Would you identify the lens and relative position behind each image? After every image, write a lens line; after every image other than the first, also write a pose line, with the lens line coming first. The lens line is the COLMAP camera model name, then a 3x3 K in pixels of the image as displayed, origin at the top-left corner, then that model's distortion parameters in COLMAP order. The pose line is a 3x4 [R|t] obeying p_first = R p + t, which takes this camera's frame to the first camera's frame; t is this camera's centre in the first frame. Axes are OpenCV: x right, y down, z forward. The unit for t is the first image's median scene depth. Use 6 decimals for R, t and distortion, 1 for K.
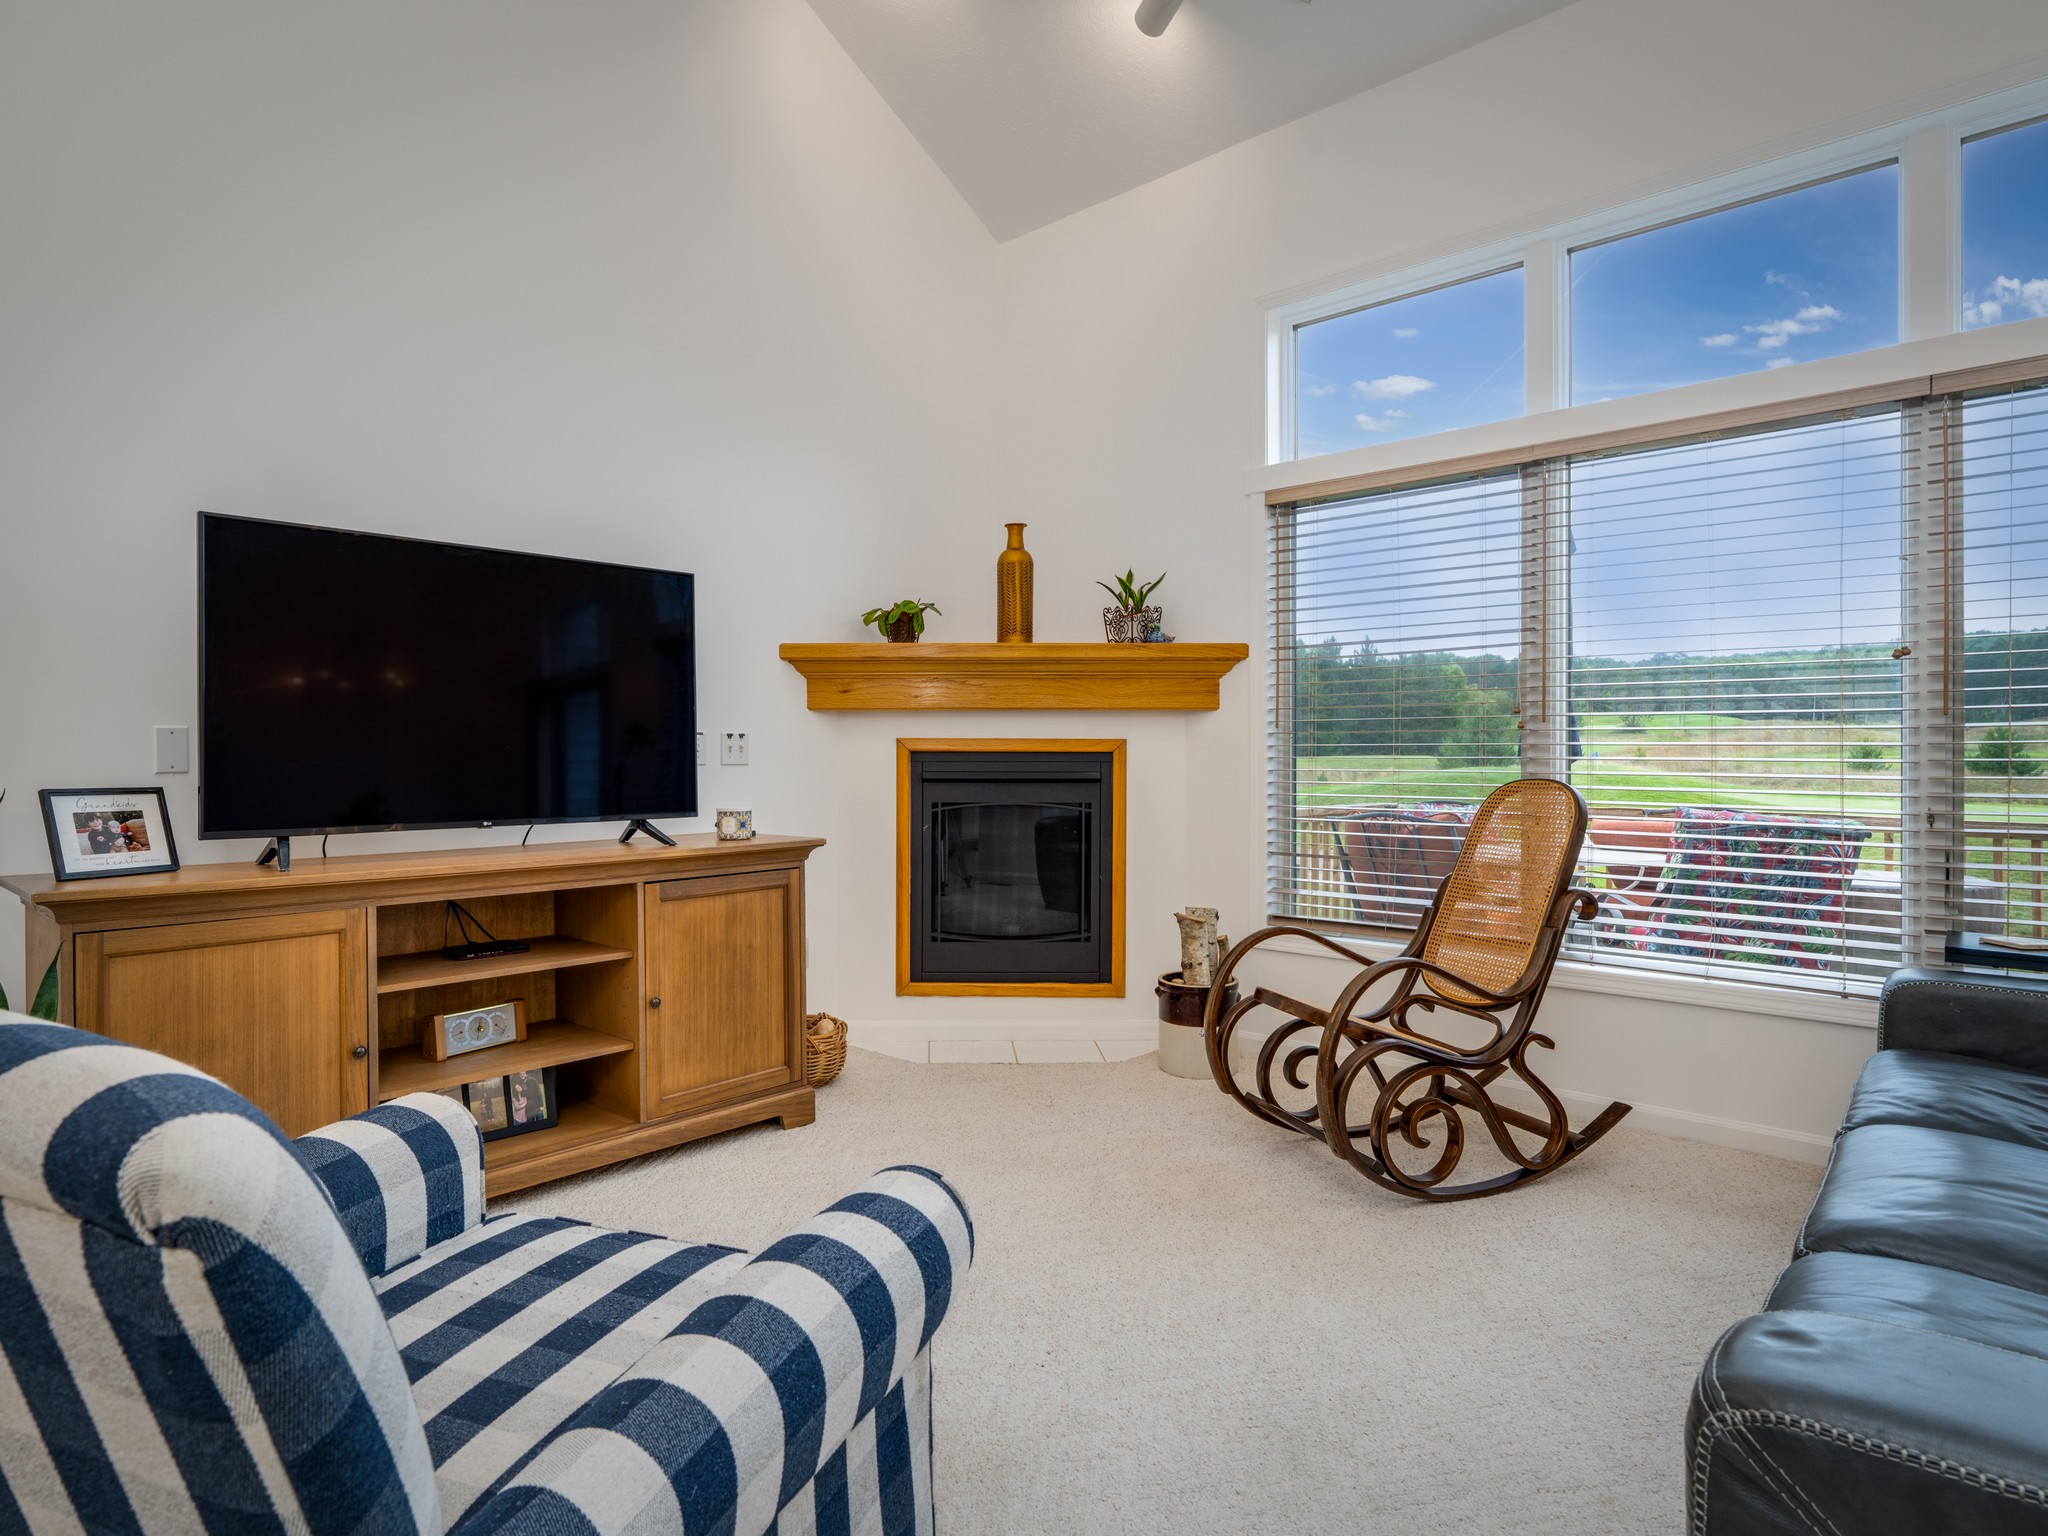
lens RADIAL K [[1097.4, 0, 914.6], [0, 1097.4, 758.2], [0, 0, 1]] dist [-0.001868, 0.000149]
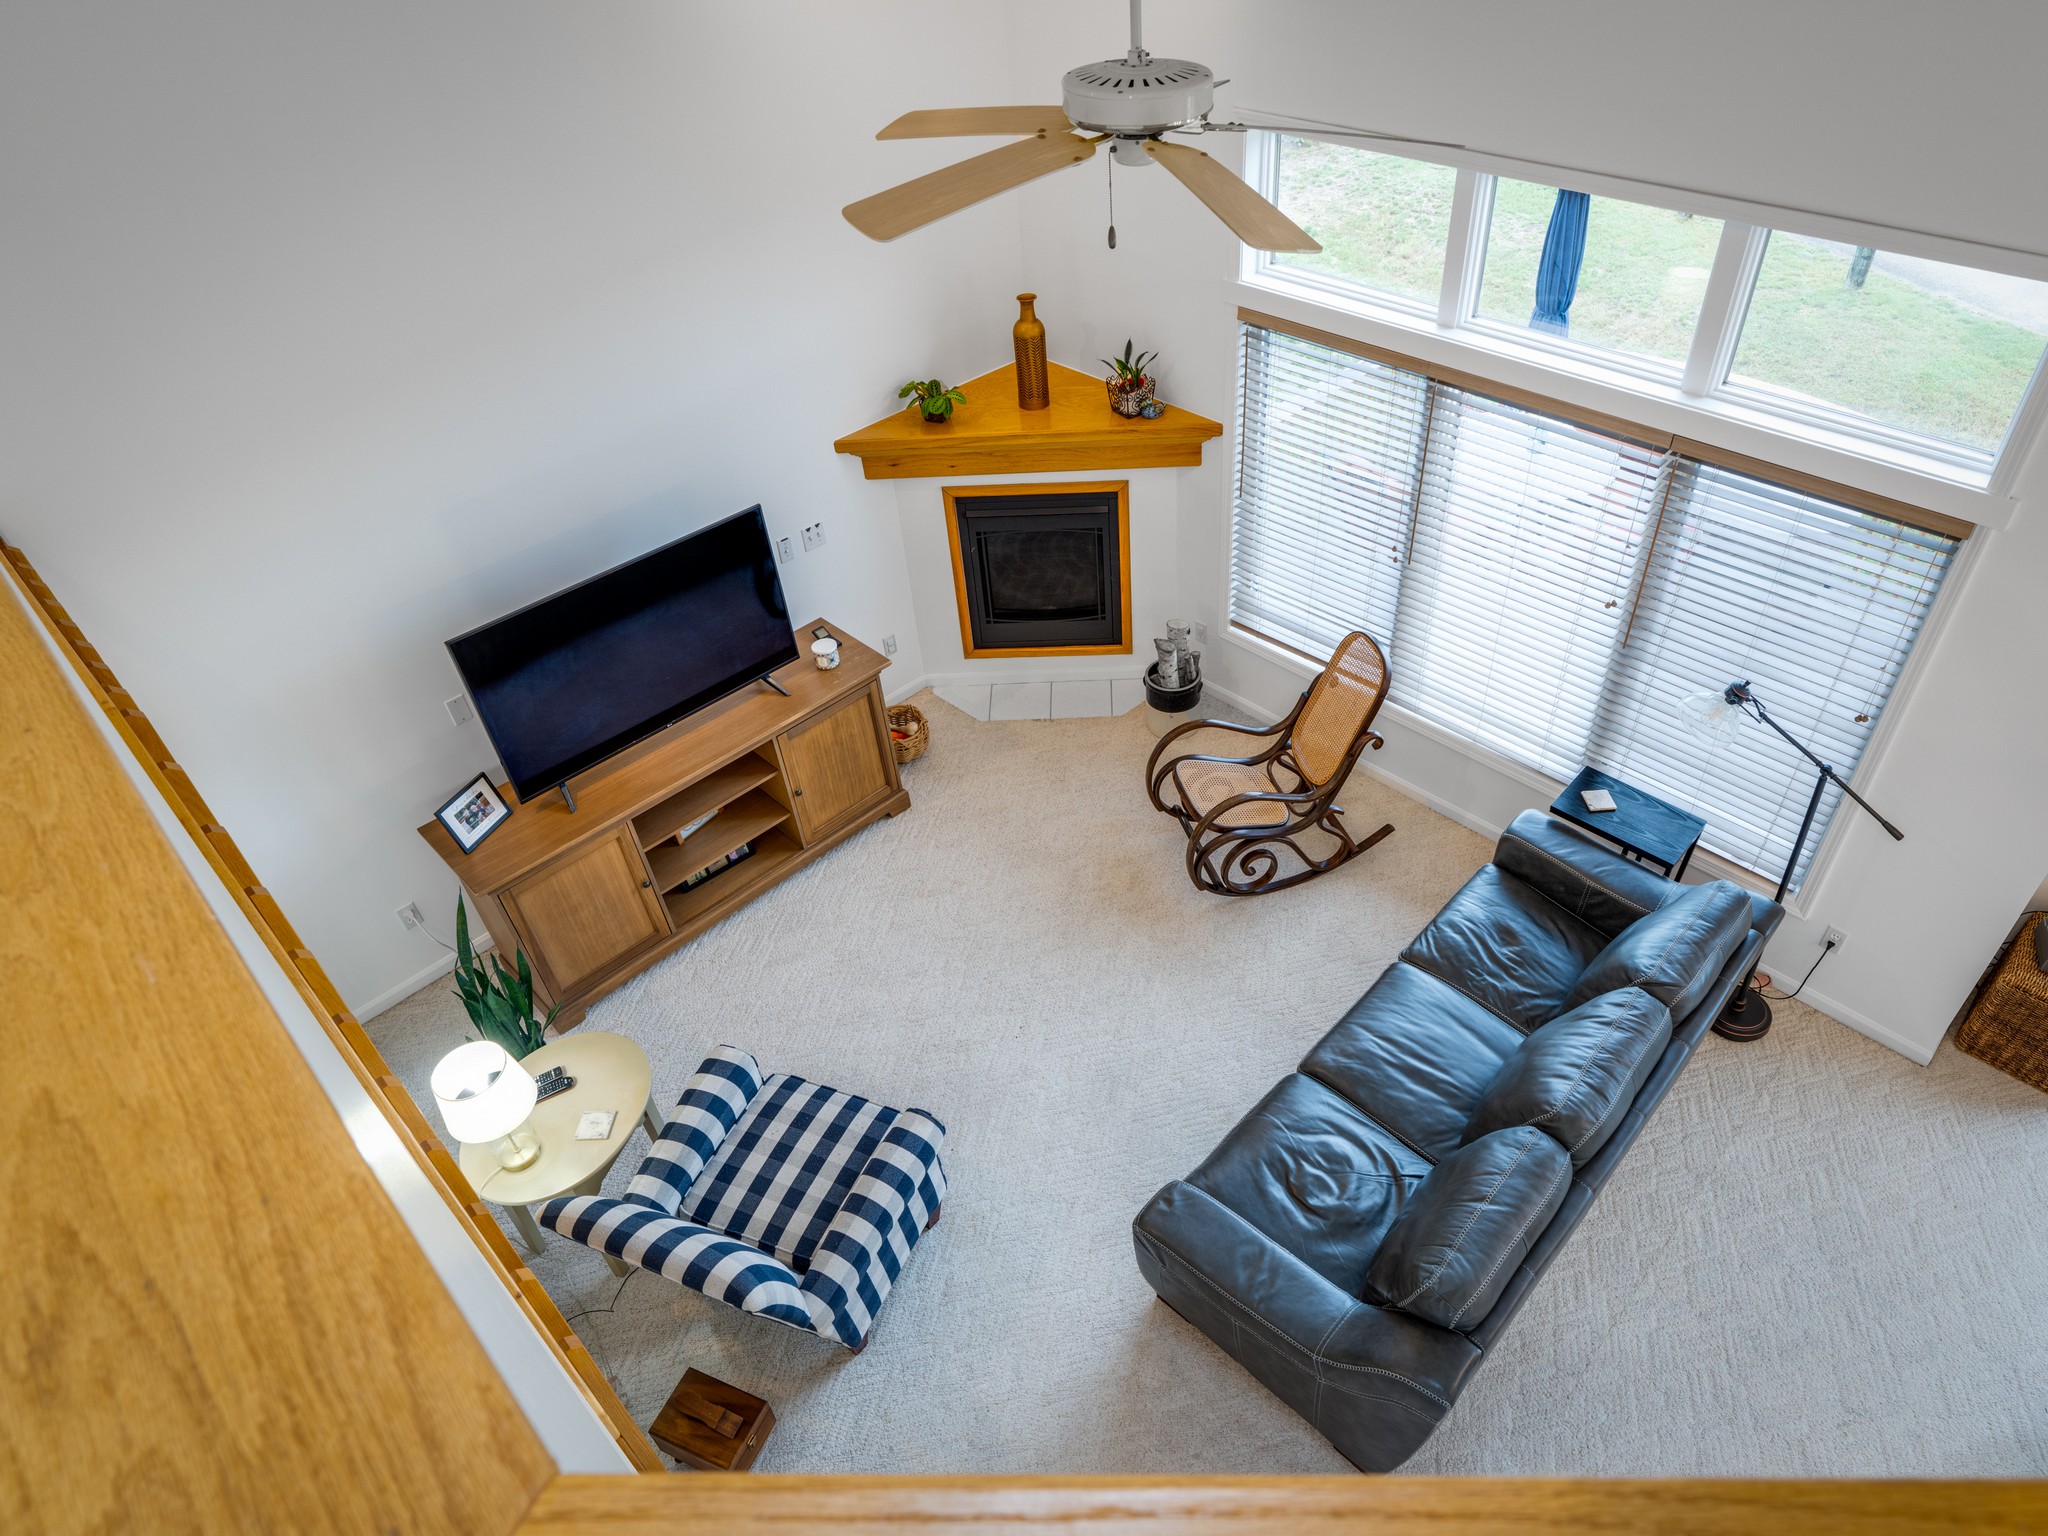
lens RADIAL K [[1260.0, 0, 1031.0], [0, 1260.0, 705.1], [0, 0, 1]] dist [0.001149, -0.000764]
pose [[0.996749, -0.052874, -0.060793, 0.163563], [0.079466, 0.769626, 0.633530, -0.751508], [0.013291, -0.636302, 0.771326, -0.247778]]
